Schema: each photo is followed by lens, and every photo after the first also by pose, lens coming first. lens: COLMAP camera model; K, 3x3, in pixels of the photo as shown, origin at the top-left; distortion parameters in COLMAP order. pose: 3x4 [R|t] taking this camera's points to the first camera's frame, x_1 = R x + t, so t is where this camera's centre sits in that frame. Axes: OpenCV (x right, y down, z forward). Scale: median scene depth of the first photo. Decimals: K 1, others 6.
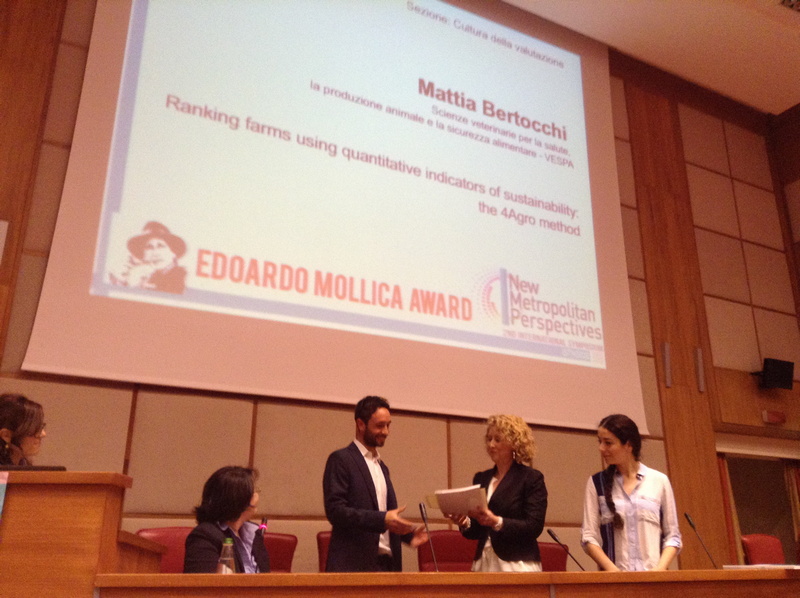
lens RADIAL K [[721.8, 0, 393.6], [0, 721.8, 298.1], [0, 0, 1]] dist [0.116595, -0.194853]
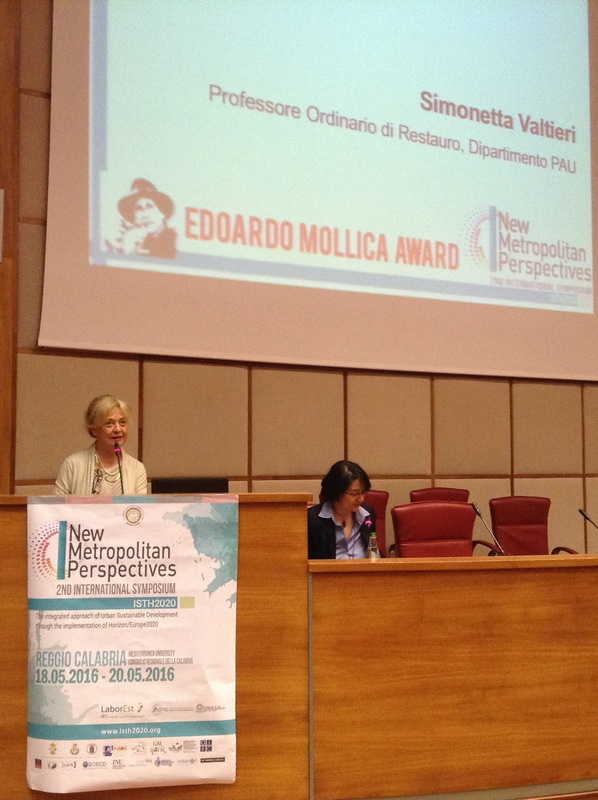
lens RADIAL K [[963.5, 0, 281.4], [0, 963.5, 401.0], [0, 0, 1]] dist [0.134634, 0.000000]
pose [[0.999482, -0.008456, 0.031055, -0.179029], [0.000243, 0.966826, 0.255436, -0.139909], [-0.032184, -0.255296, 0.966327, -0.262109]]
